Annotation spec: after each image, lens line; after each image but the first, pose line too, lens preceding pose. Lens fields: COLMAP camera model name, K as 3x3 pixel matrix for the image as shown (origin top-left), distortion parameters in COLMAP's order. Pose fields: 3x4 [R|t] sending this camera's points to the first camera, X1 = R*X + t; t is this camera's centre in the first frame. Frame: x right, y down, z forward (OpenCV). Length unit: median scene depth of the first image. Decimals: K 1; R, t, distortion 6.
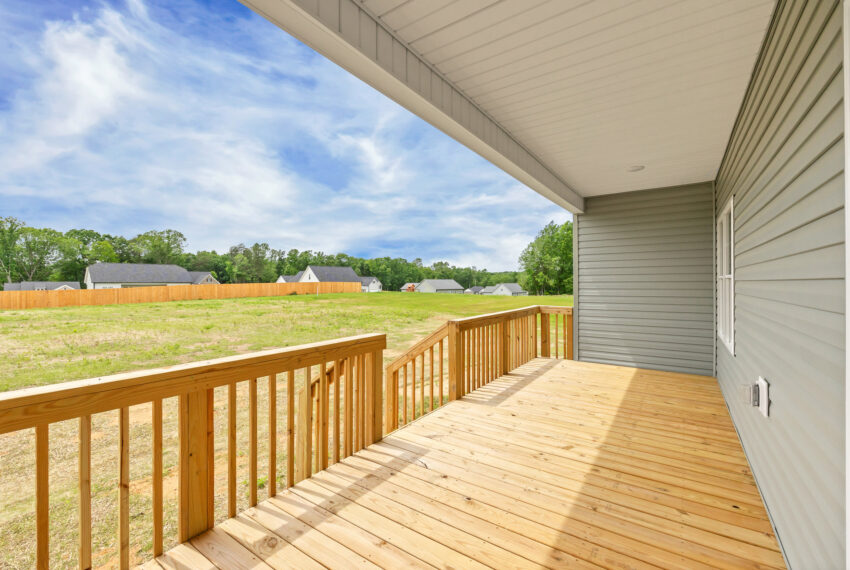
lens RADIAL K [[342.7, 0, 416.6], [0, 342.7, 283.7], [0, 0, 1]] dist [-0.000246, -0.000116]
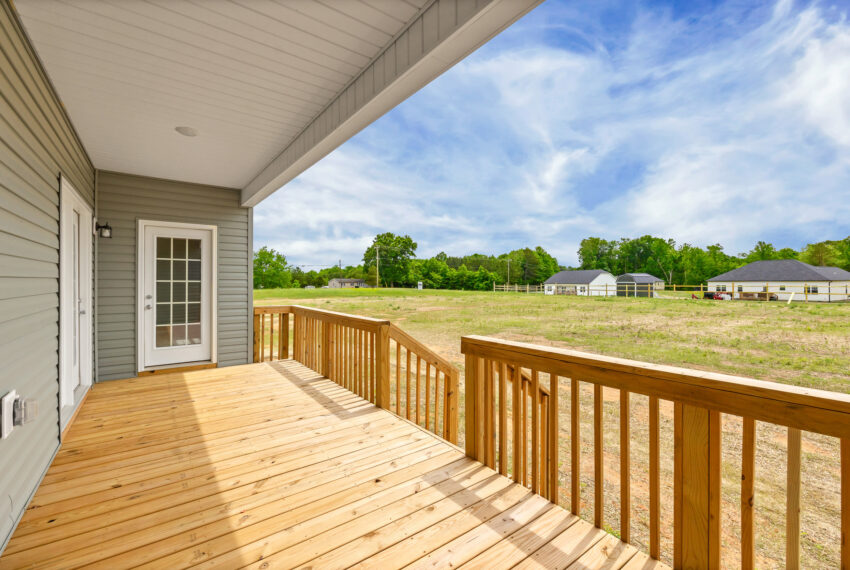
lens RADIAL K [[342.7, 0, 416.6], [0, 342.7, 283.7], [0, 0, 1]] dist [-0.000246, -0.000116]
pose [[-0.261022, -0.000305, -0.965333, 1.121485], [-0.007399, 0.999971, 0.001684, 0.013832], [0.965305, 0.007582, -0.261017, 1.564698]]
